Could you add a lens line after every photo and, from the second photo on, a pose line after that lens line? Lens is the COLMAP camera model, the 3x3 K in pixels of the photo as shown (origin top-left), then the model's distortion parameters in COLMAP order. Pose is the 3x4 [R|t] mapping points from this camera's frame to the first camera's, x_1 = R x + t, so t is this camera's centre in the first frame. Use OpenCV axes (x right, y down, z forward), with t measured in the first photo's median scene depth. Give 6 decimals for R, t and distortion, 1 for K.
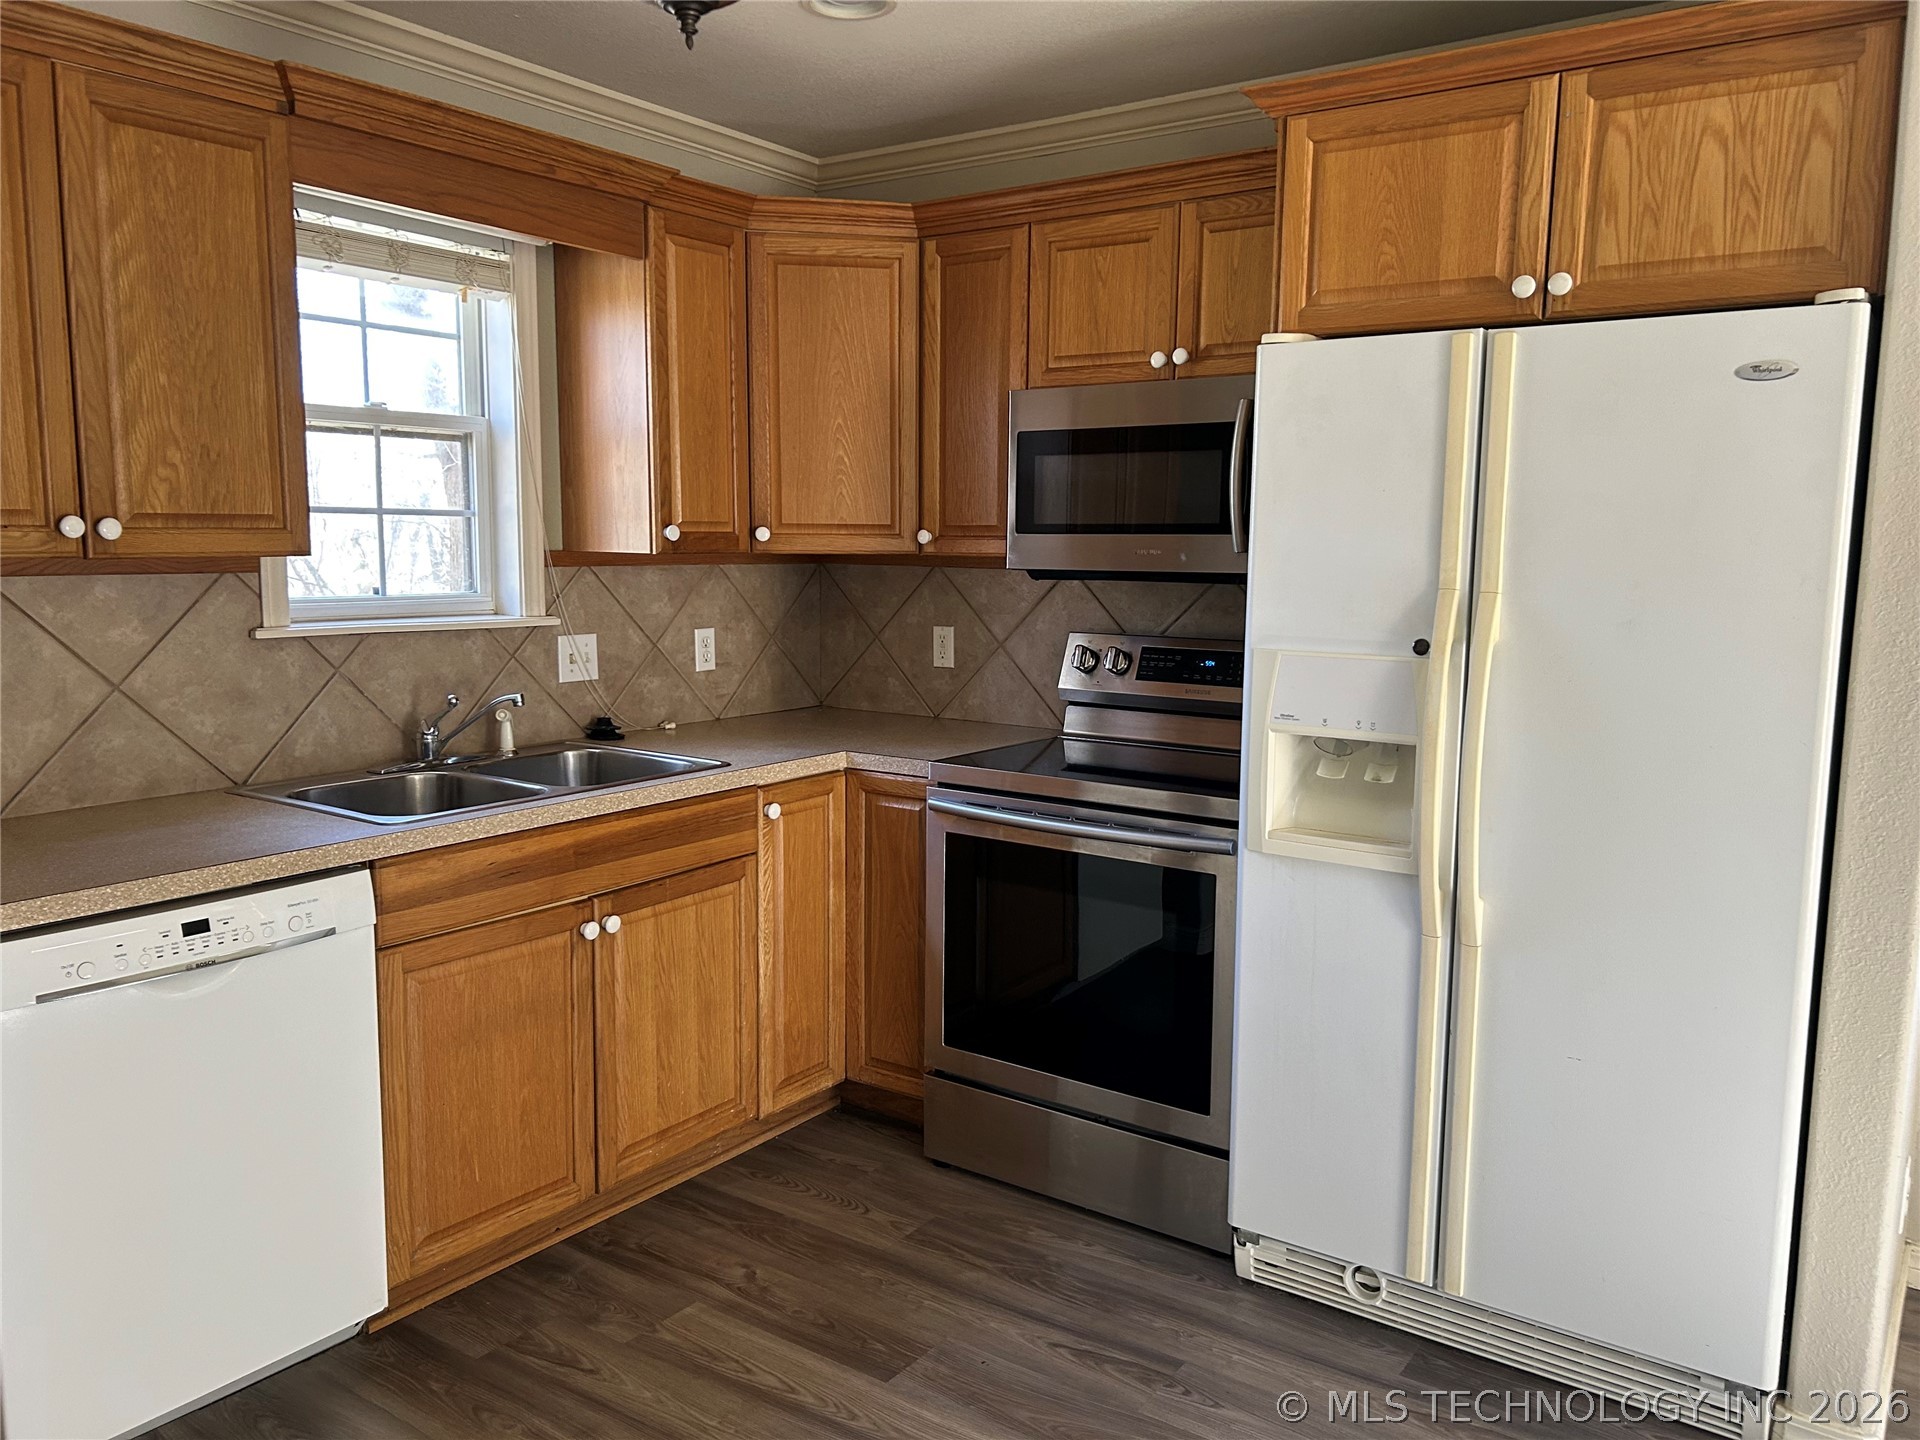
lens RADIAL K [[1446.1, 0, 951.7], [0, 1446.1, 709.9], [0, 0, 1]] dist [0.013042, -0.007212]
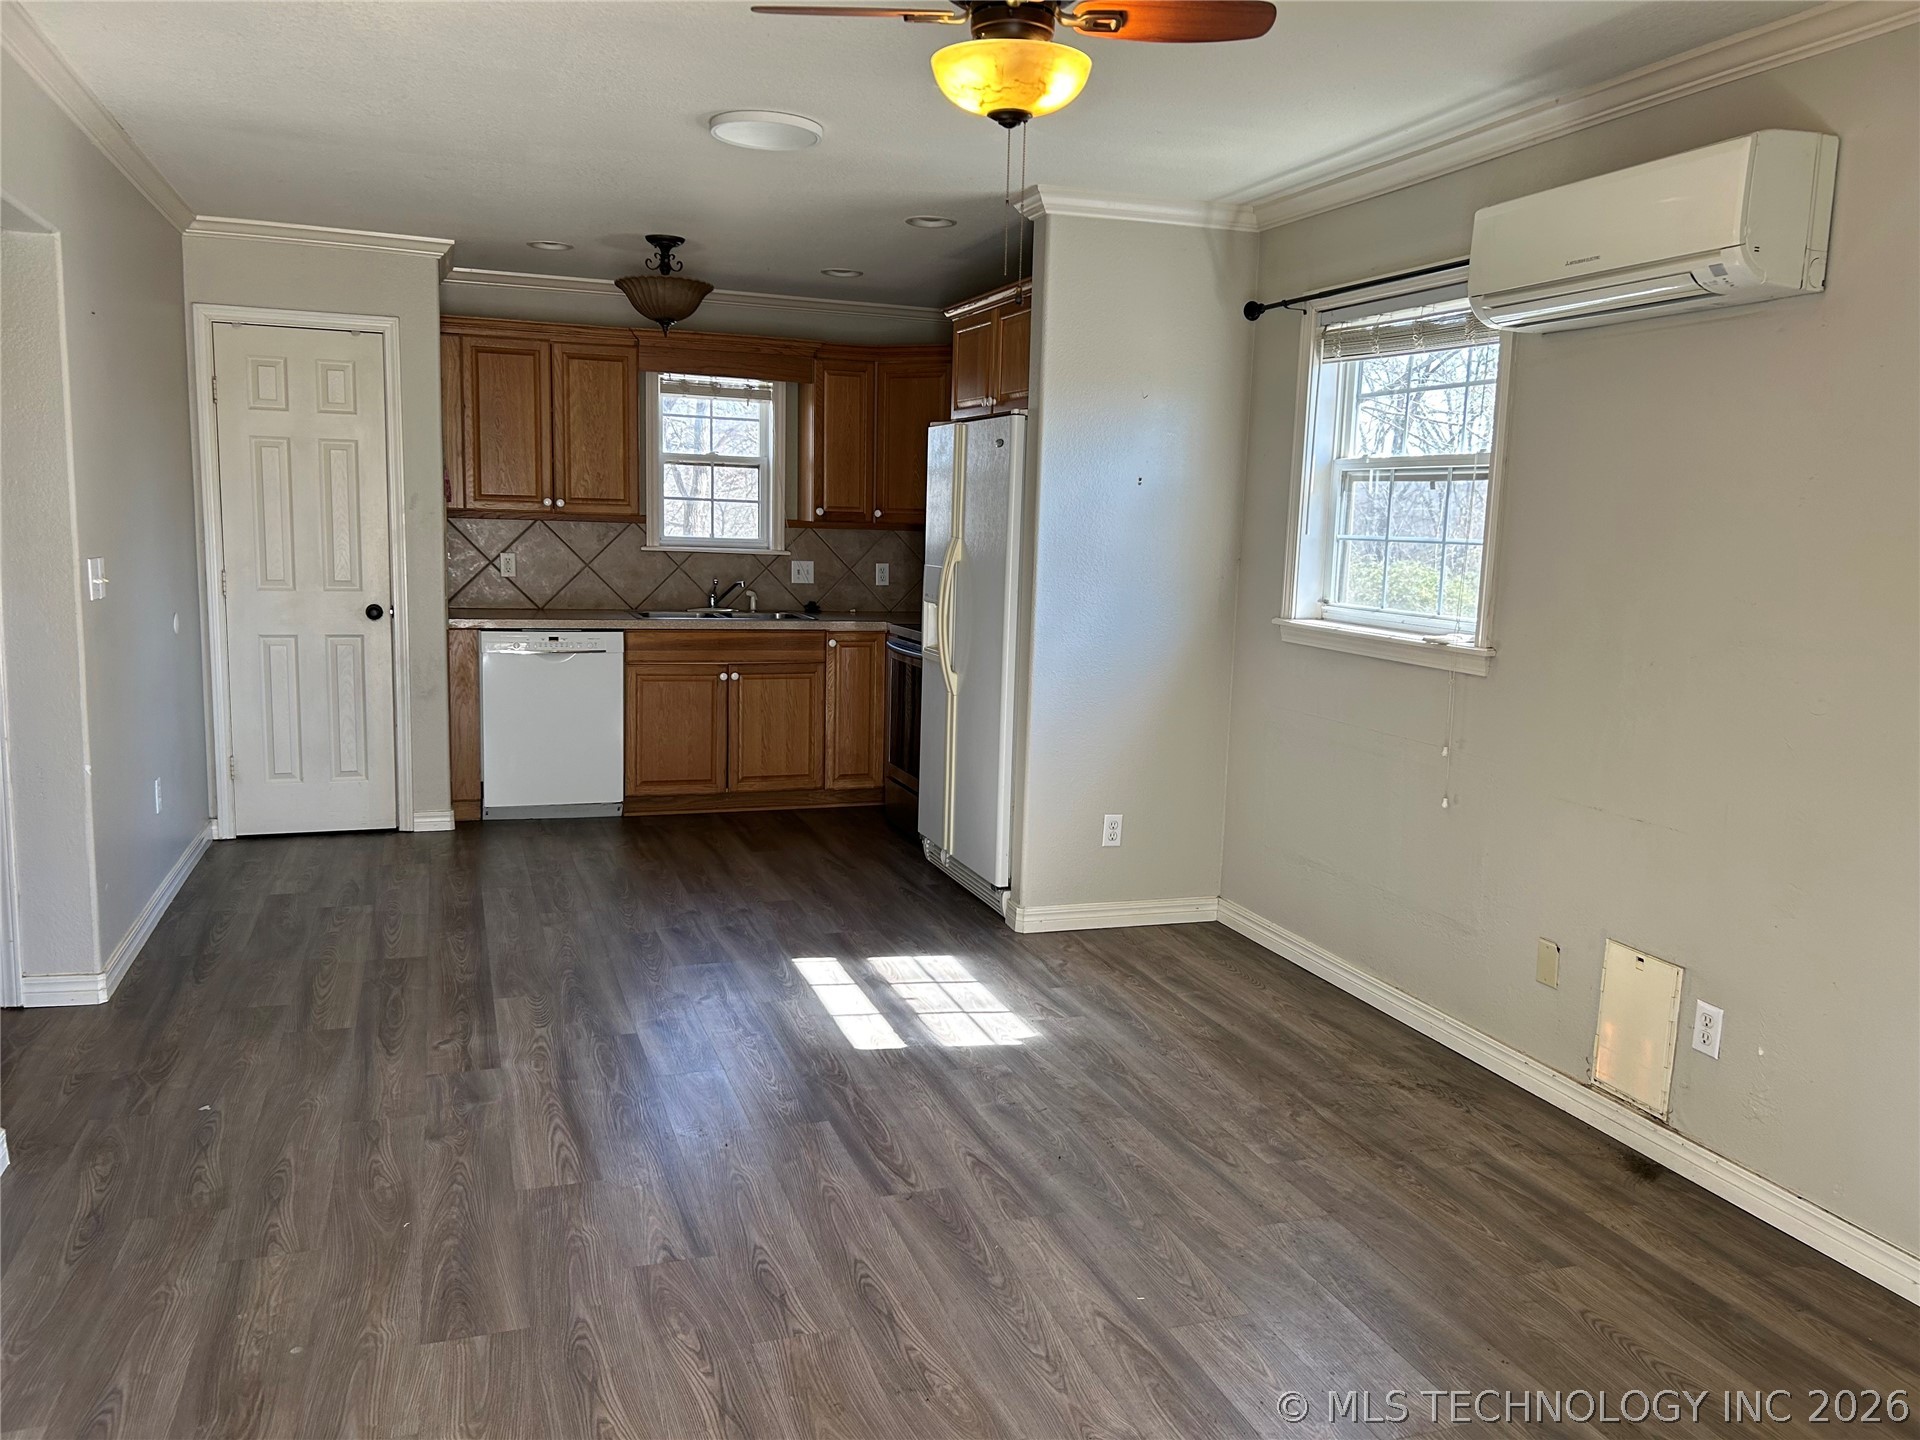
lens RADIAL K [[1446.1, 0, 969.1], [0, 1446.1, 728.0], [0, 0, 1]] dist [0.013042, -0.007212]
pose [[0.825213, 0.098605, -0.556148, 1.255450], [-0.093557, 0.994905, 0.037576, 0.097594], [0.557020, 0.021024, 0.830233, -0.661261]]
